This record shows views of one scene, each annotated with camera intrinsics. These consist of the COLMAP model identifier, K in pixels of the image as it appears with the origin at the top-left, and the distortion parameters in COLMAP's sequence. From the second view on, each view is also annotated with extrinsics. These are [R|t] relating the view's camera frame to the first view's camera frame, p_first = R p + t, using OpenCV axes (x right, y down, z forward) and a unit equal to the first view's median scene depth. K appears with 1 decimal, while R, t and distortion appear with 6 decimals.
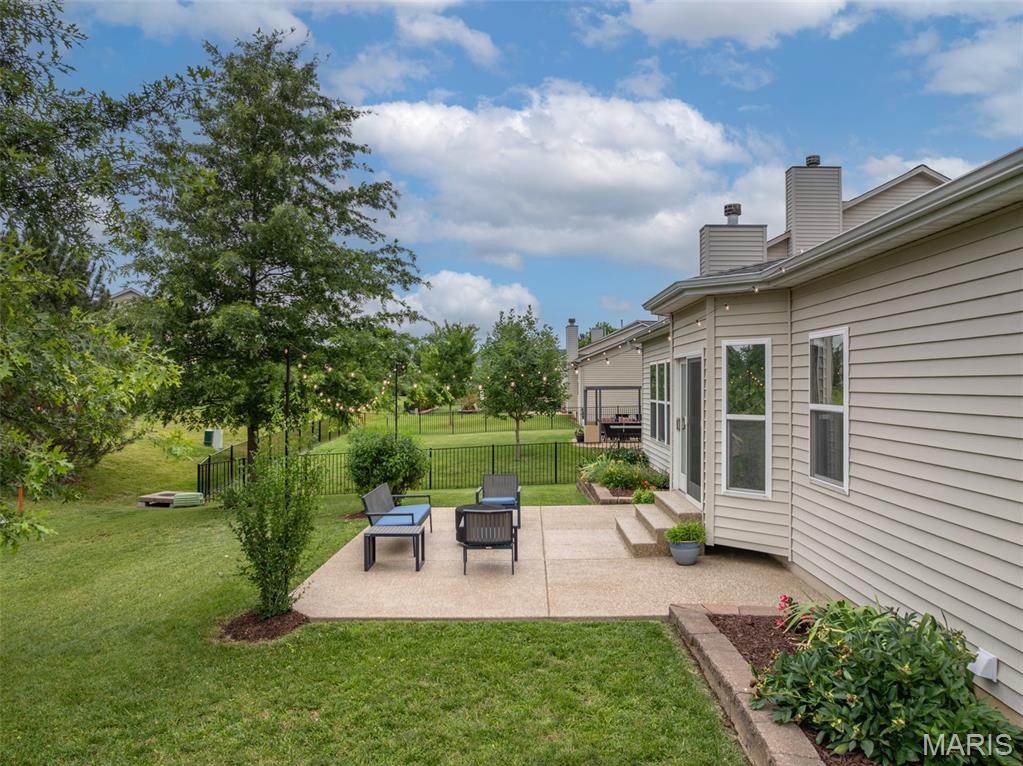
lens RADIAL K [[725.4, 0, 516.2], [0, 725.4, 381.4], [0, 0, 1]] dist [-0.033967, -0.003790]
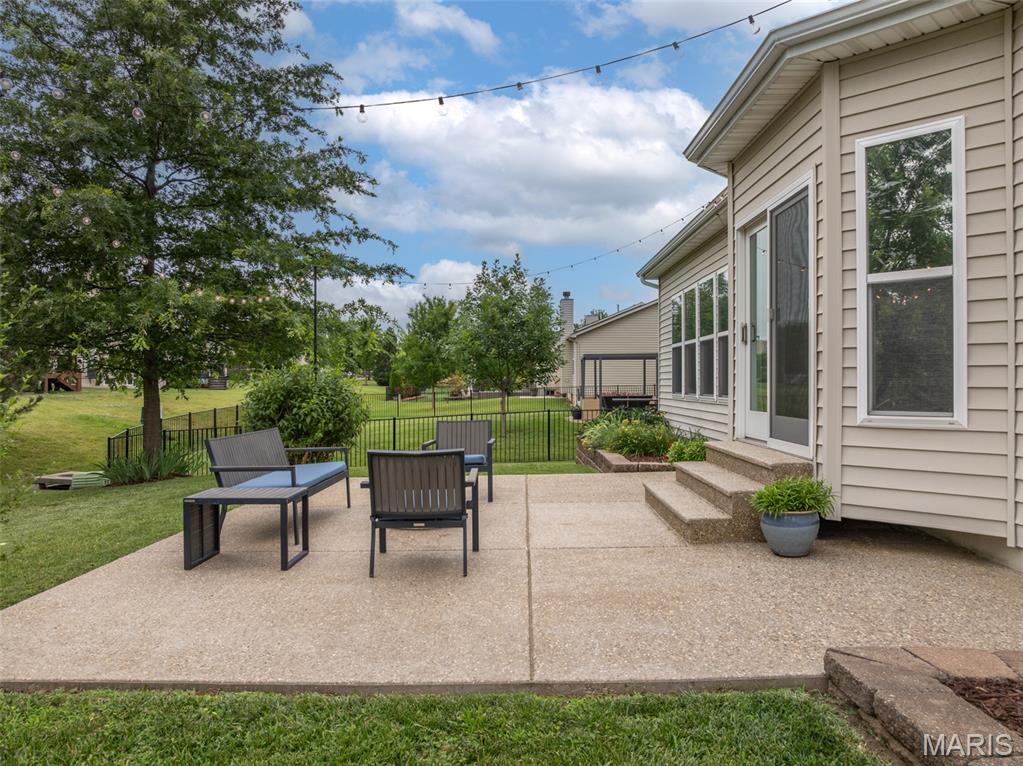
lens RADIAL K [[714.4, 0, 527.9], [0, 714.4, 381.3], [0, 0, 1]] dist [-0.043910, -0.000267]
pose [[0.999670, 0.003147, 0.025511, 0.024972], [-0.003104, 0.999994, -0.001723, 0.120042], [-0.025517, 0.001643, 0.999673, 0.459241]]
